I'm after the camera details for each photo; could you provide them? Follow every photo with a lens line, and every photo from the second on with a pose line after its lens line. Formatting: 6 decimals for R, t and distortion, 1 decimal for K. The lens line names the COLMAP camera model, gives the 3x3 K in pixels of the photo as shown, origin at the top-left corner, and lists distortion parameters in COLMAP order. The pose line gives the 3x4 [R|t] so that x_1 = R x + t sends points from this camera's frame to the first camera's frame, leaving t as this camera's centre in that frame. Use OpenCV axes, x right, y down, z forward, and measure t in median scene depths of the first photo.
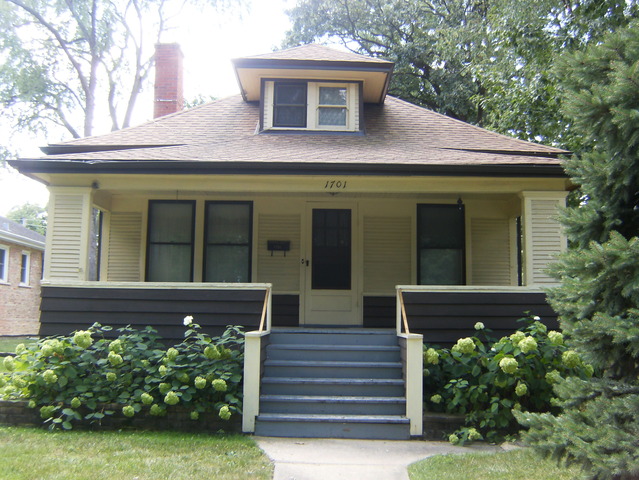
lens RADIAL K [[681.7, 0, 319.5], [0, 681.7, 240.0], [0, 0, 1]] dist [-0.155305, 0.123740]
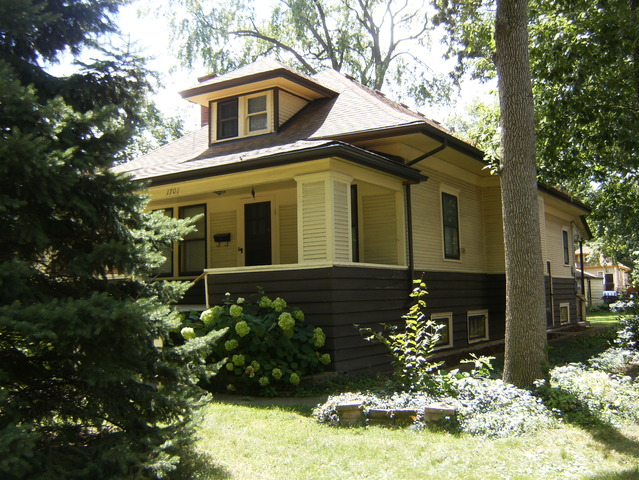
lens RADIAL K [[681.7, 0, 319.5], [0, 681.7, 240.0], [0, 0, 1]] dist [-0.155305, 0.123740]
pose [[0.852935, -0.080719, -0.515739, 0.711766], [0.098336, 0.995130, 0.006881, 0.020720], [0.512672, -0.056584, 0.856718, 0.051218]]
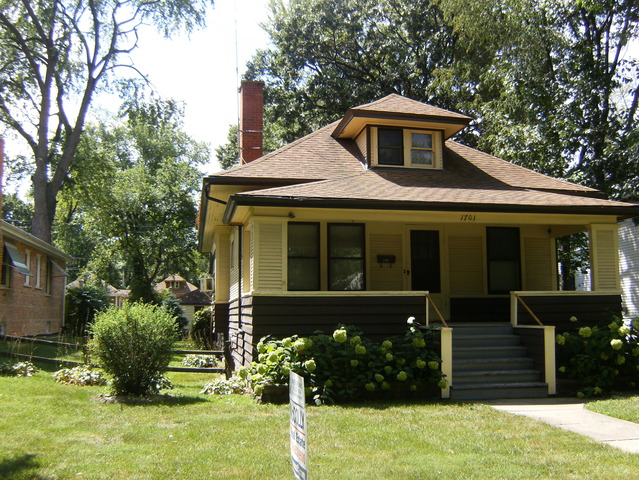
lens RADIAL K [[681.7, 0, 319.5], [0, 681.7, 240.0], [0, 0, 1]] dist [-0.155305, 0.123740]
pose [[0.982239, 0.005105, 0.187564, -0.420131], [-0.006999, 0.999931, 0.009441, -0.038292], [-0.187503, -0.010587, 0.982207, -0.221403]]
